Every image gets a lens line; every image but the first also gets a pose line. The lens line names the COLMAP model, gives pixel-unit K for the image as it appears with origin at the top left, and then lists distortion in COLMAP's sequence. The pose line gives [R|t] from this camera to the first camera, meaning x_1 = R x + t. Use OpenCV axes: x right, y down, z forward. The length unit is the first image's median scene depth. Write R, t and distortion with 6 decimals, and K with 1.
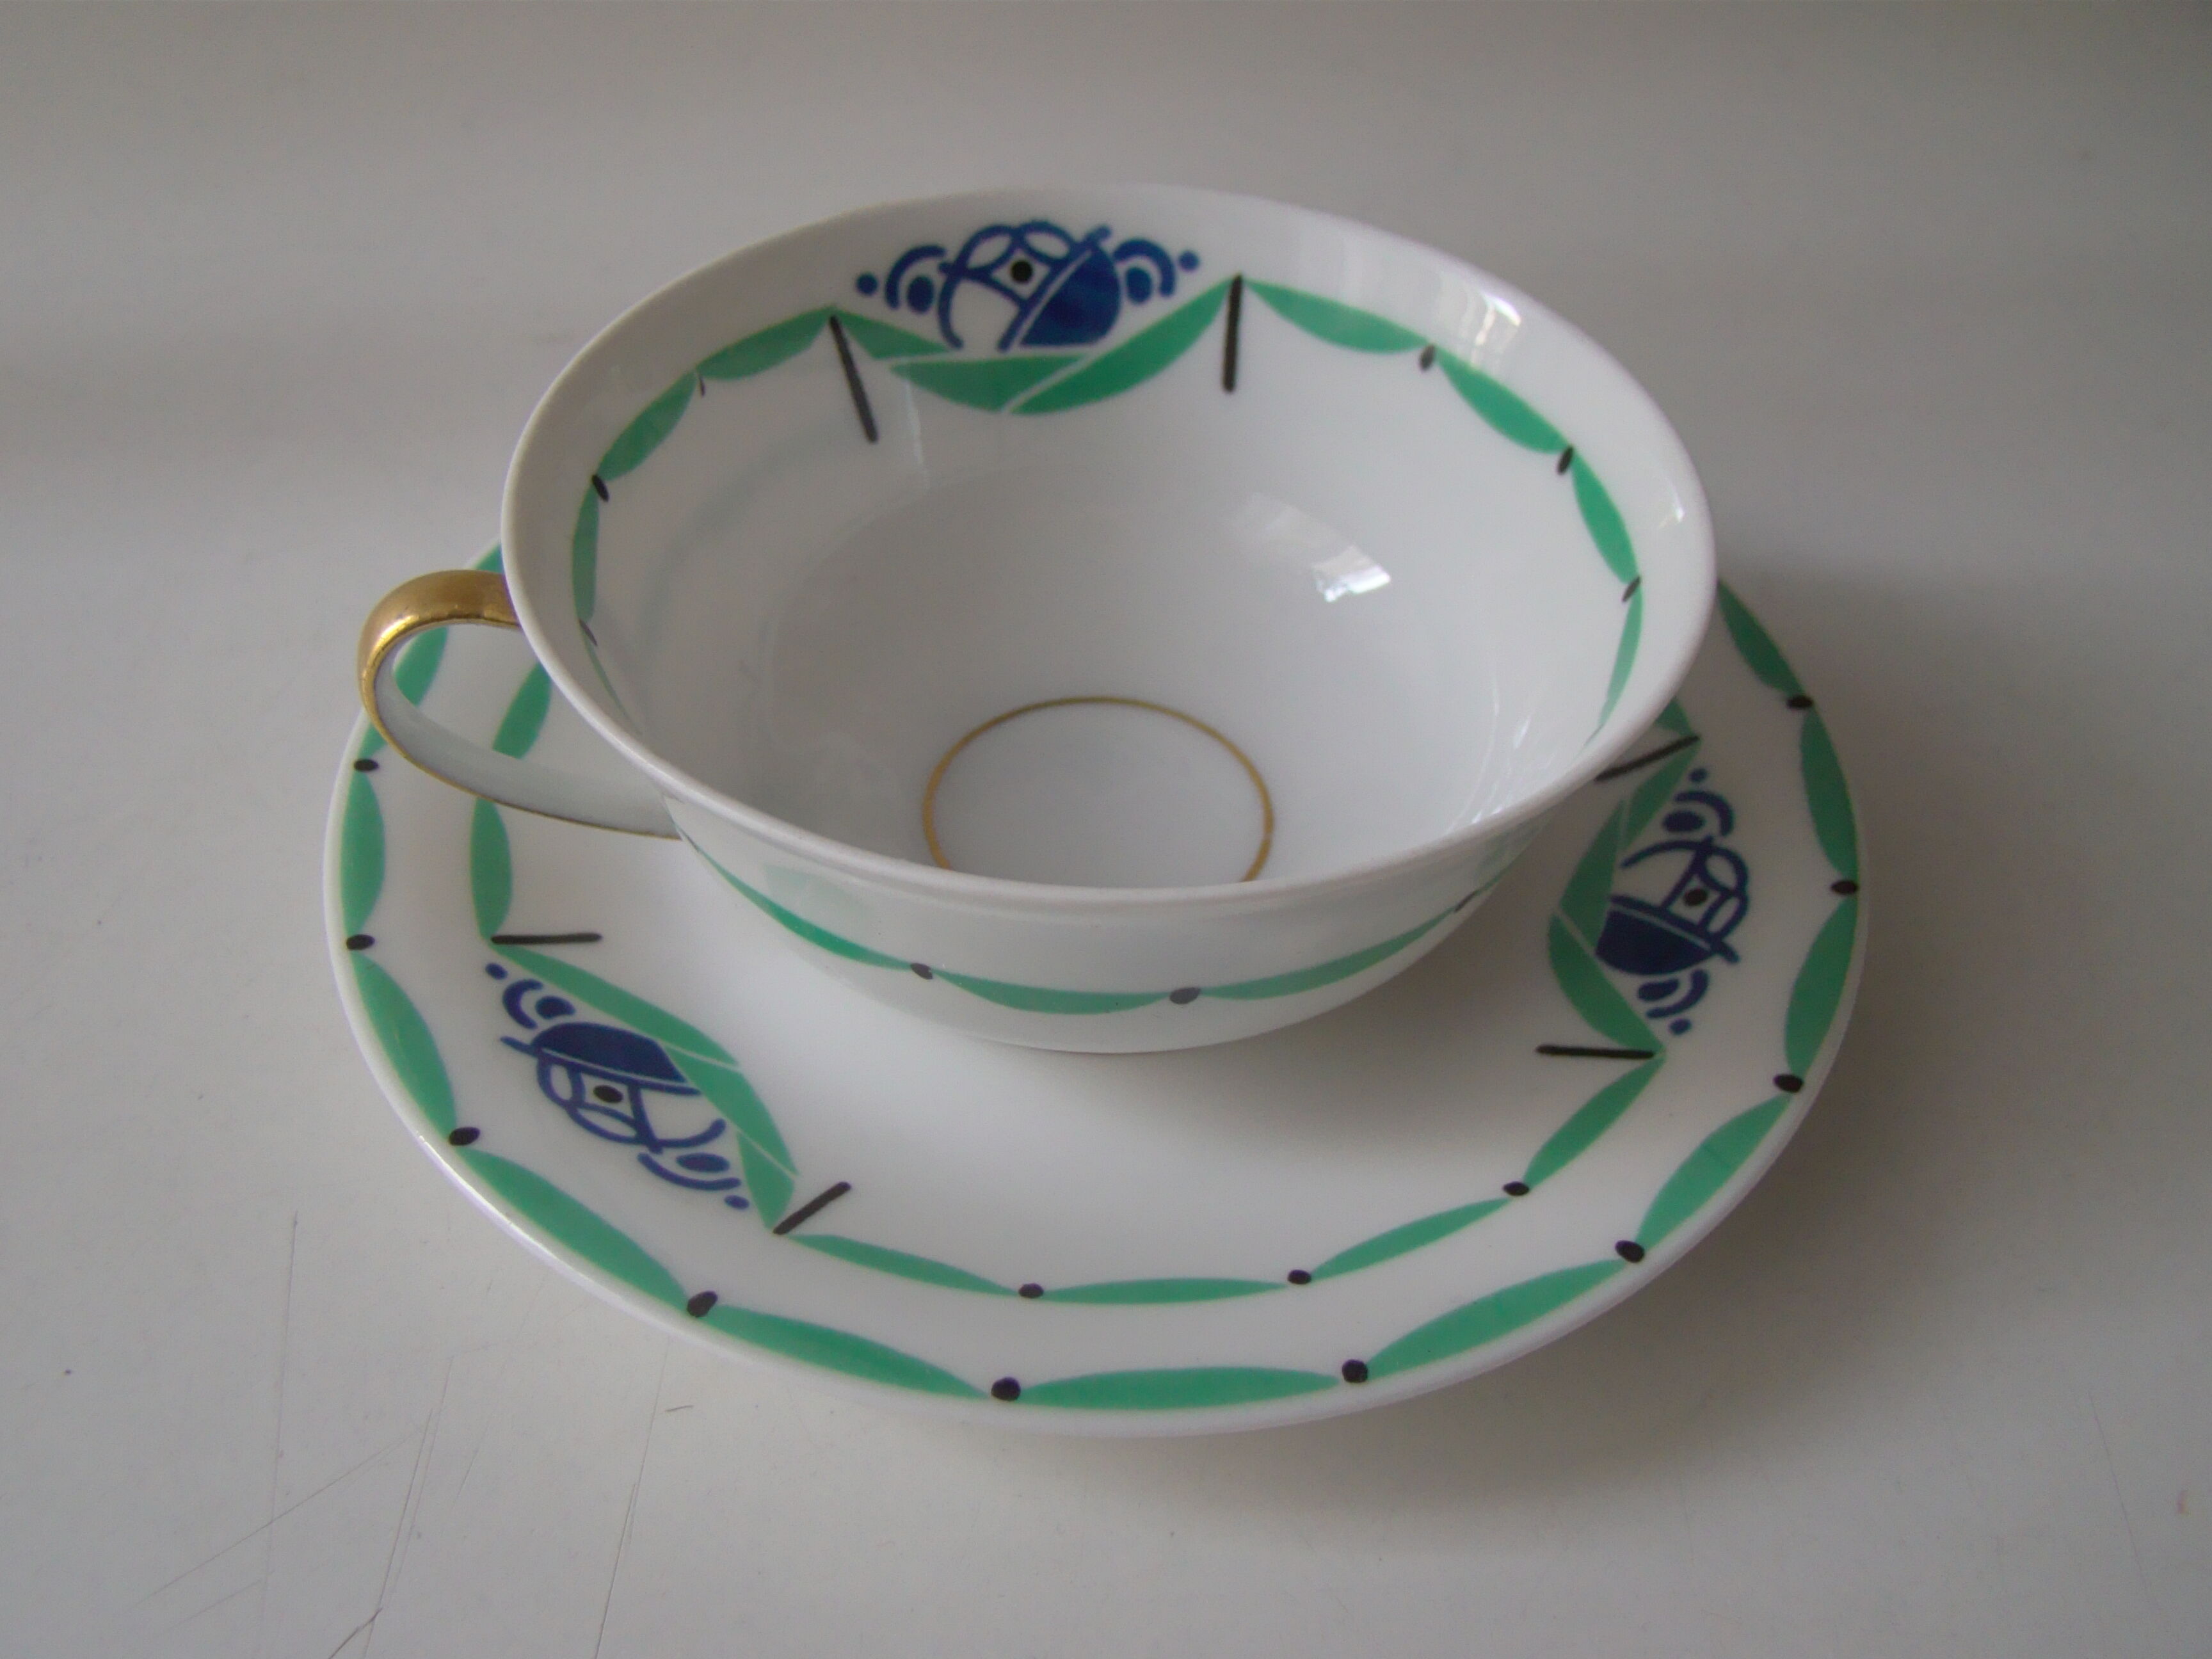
lens RADIAL K [[2039.4, 0, 1109.7], [0, 2039.4, 816.0], [0, 0, 1]] dist [-0.146149, 0.000000]
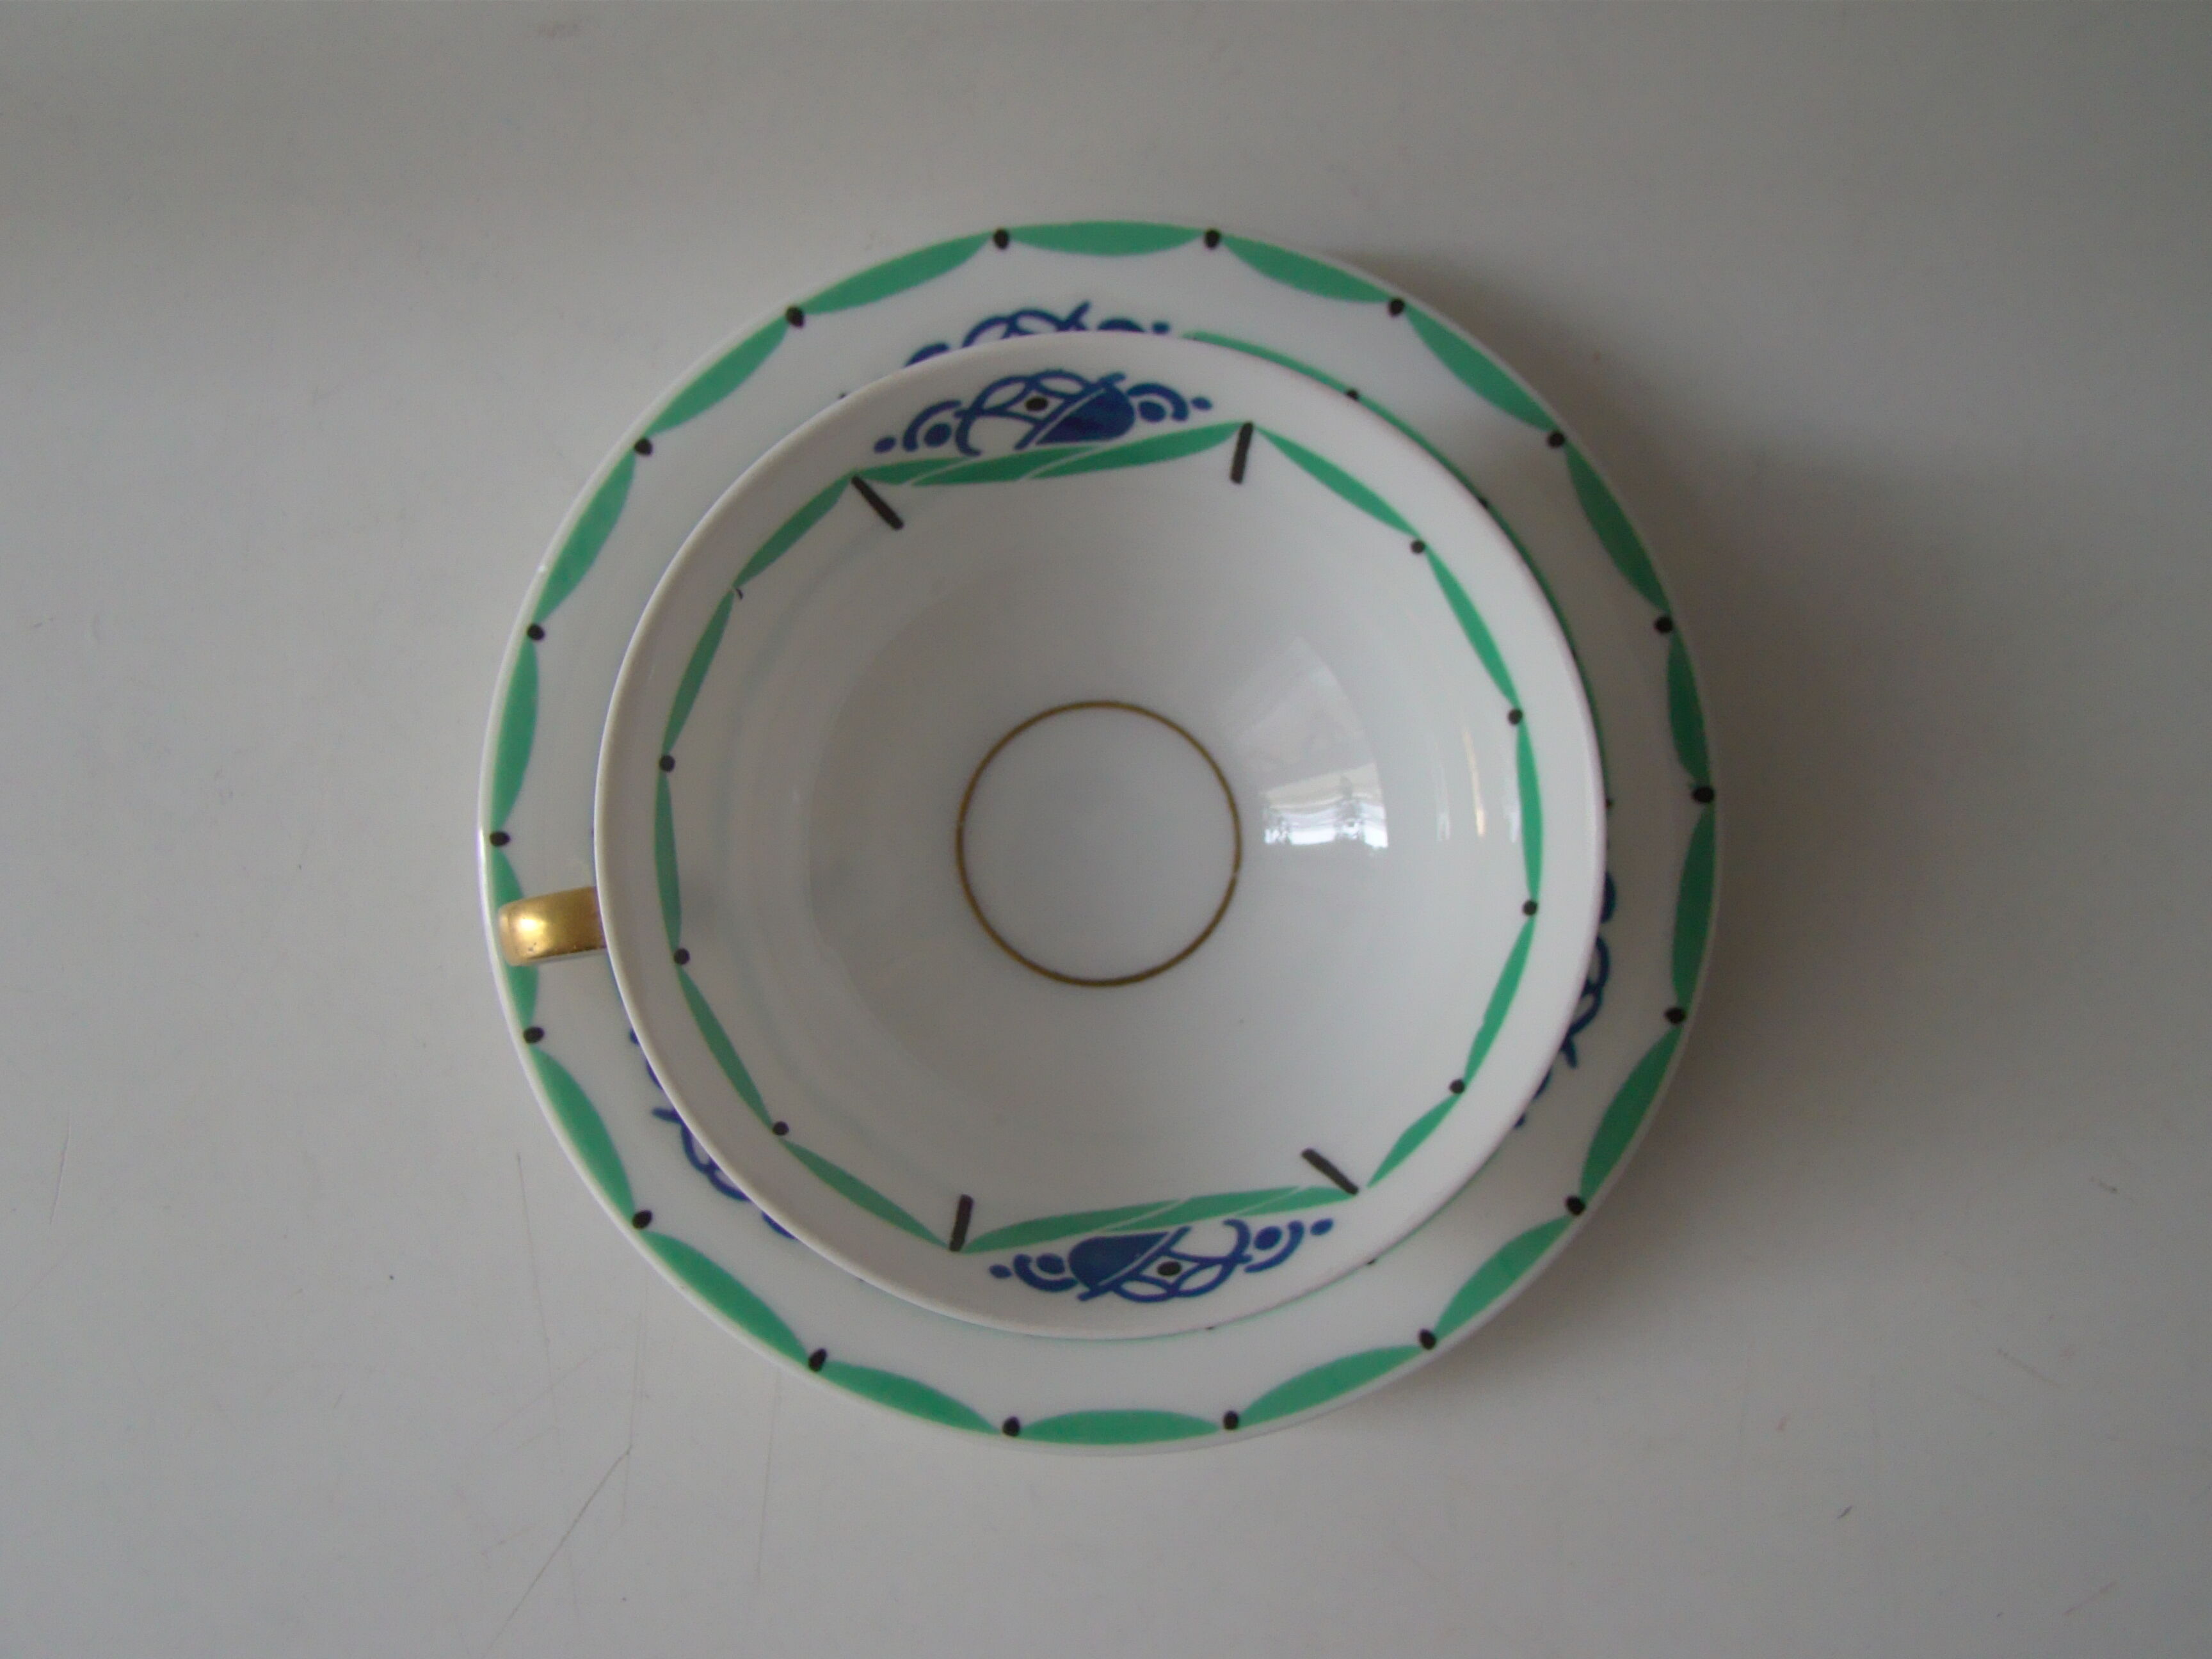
lens RADIAL K [[2039.4, 0, 1114.6], [0, 2039.4, 830.6], [0, 0, 1]] dist [-0.146149, 0.000000]
pose [[0.998470, 0.051399, -0.020372, 0.027810], [-0.023329, 0.725716, 0.687599, -0.833895], [0.050126, -0.686072, 0.725805, 0.118111]]
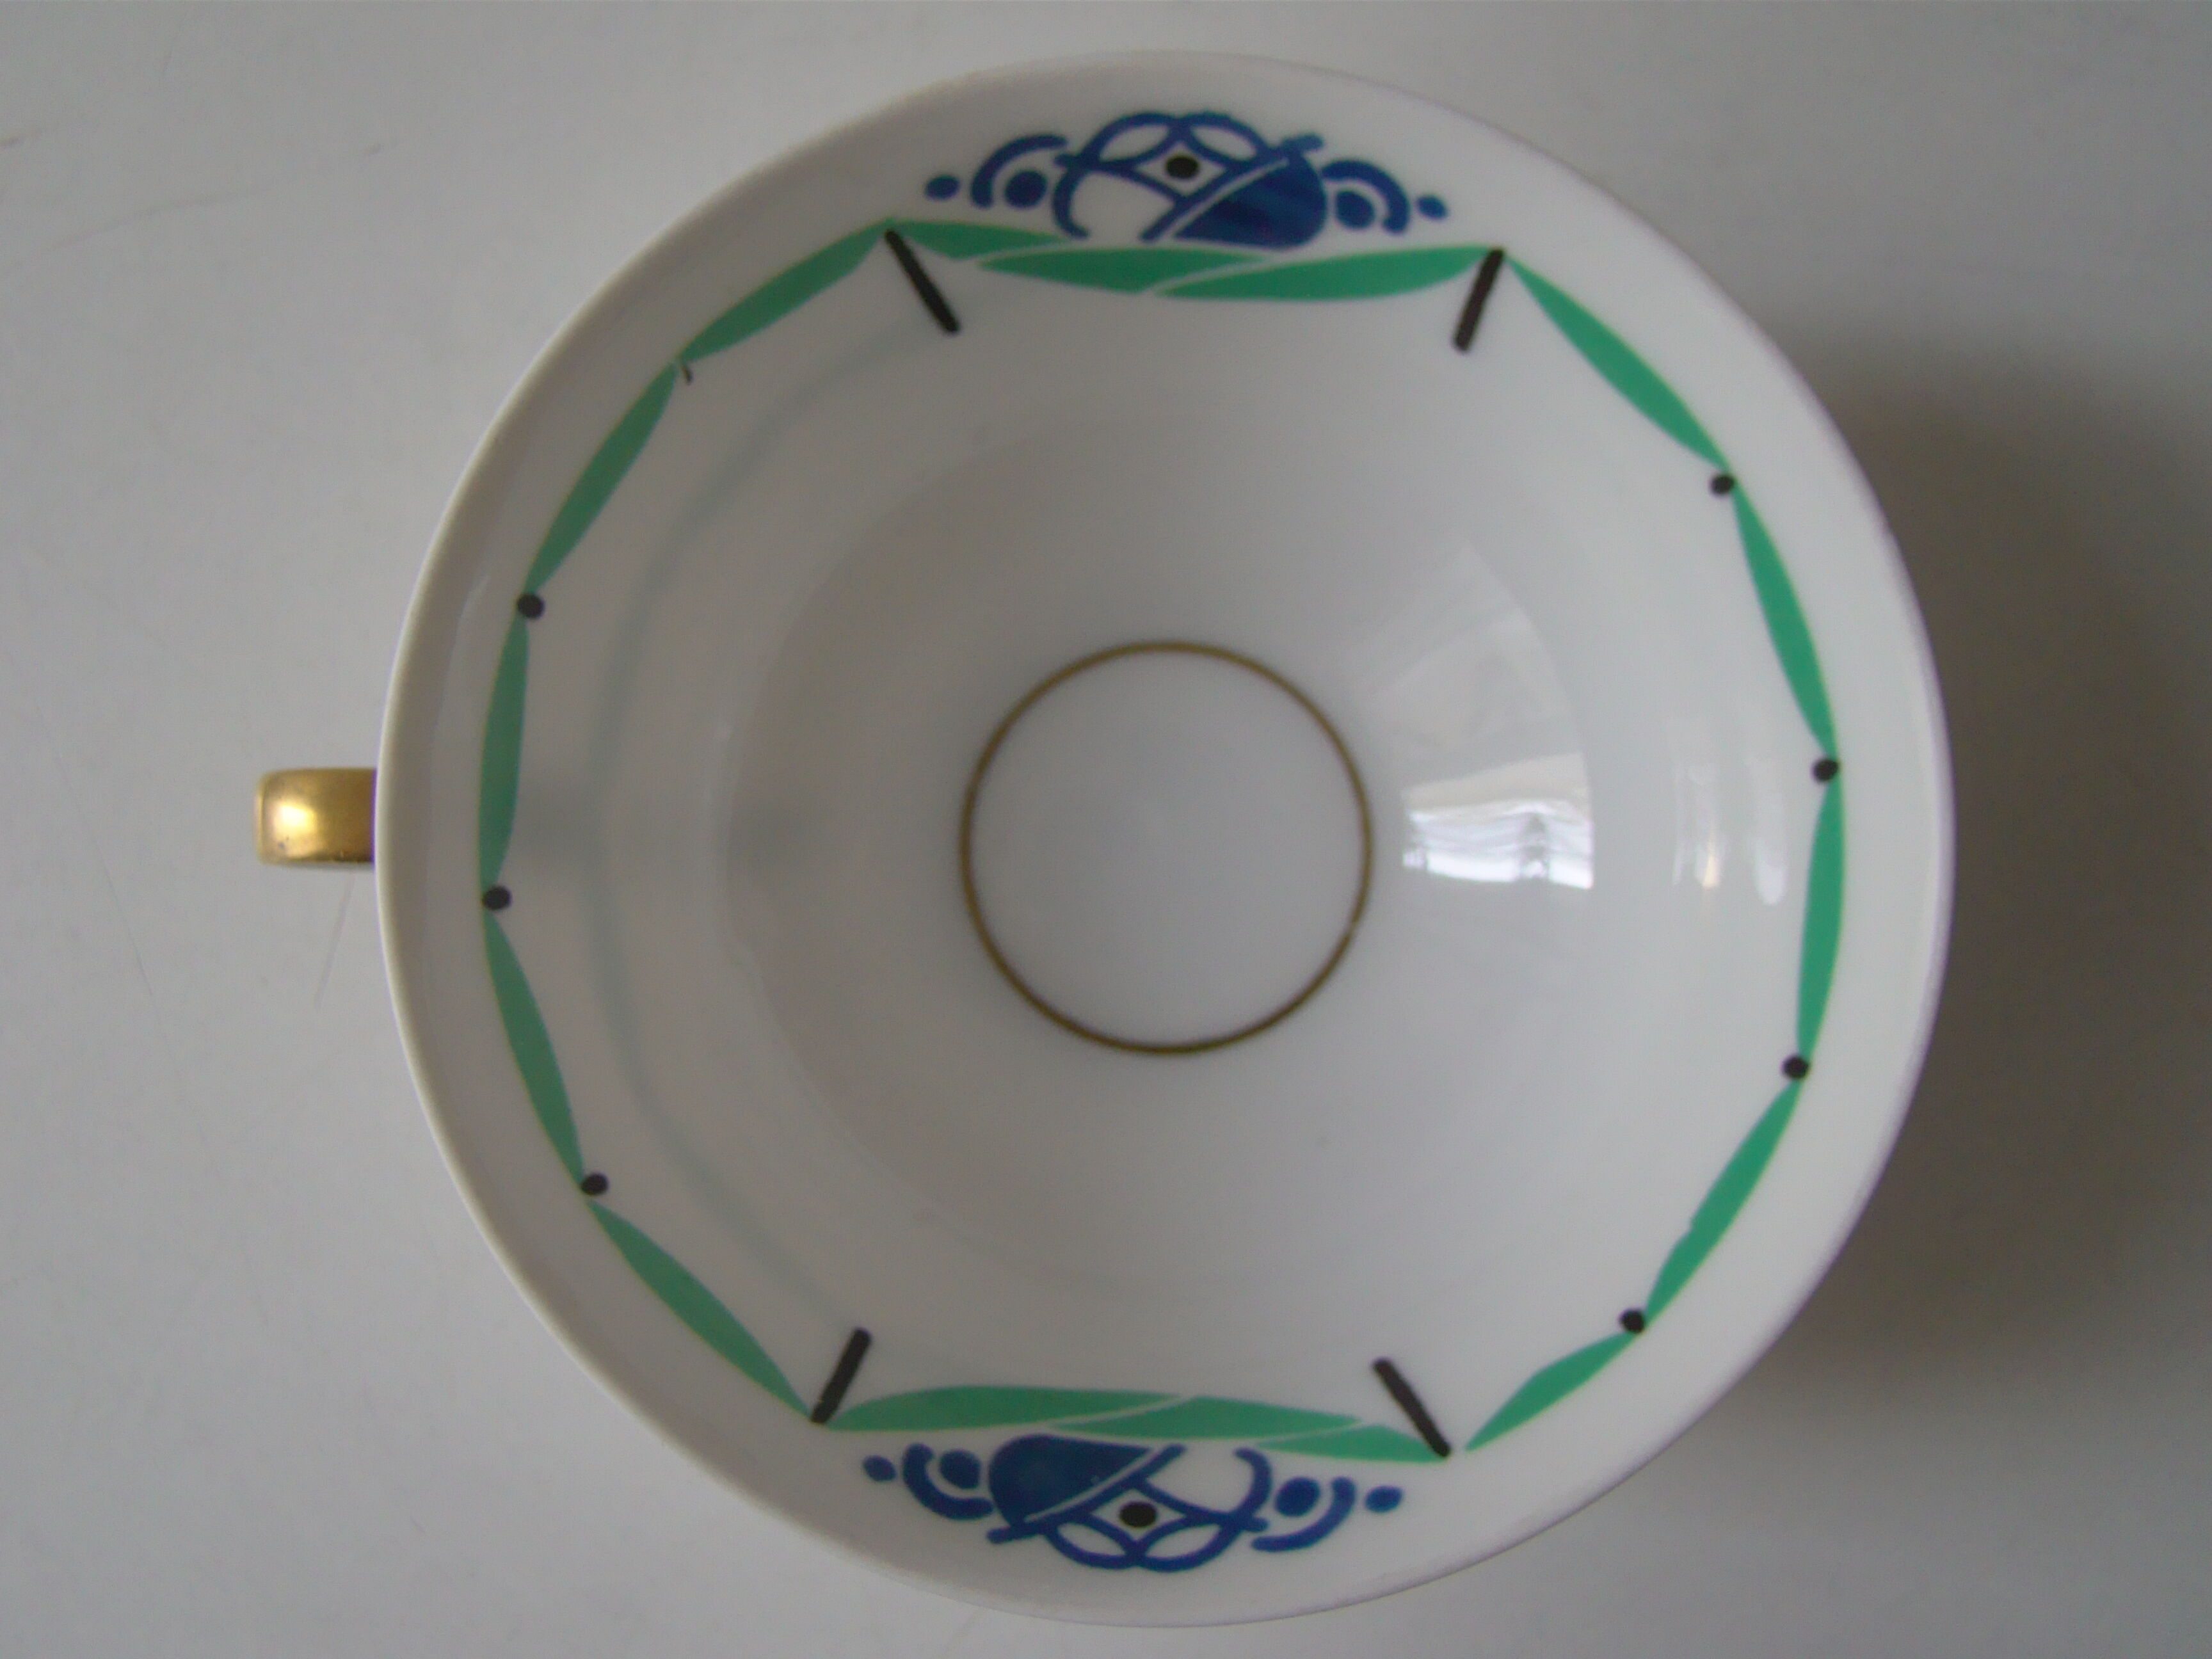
lens RADIAL K [[2039.4, 0, 1146.3], [0, 2039.4, 768.4], [0, 0, 1]] dist [-0.146149, 0.000000]
pose [[0.969904, 0.231212, -0.076342, 0.042113], [-0.119523, 0.725255, 0.678026, -0.586897], [0.212135, -0.648495, 0.731063, 0.393943]]
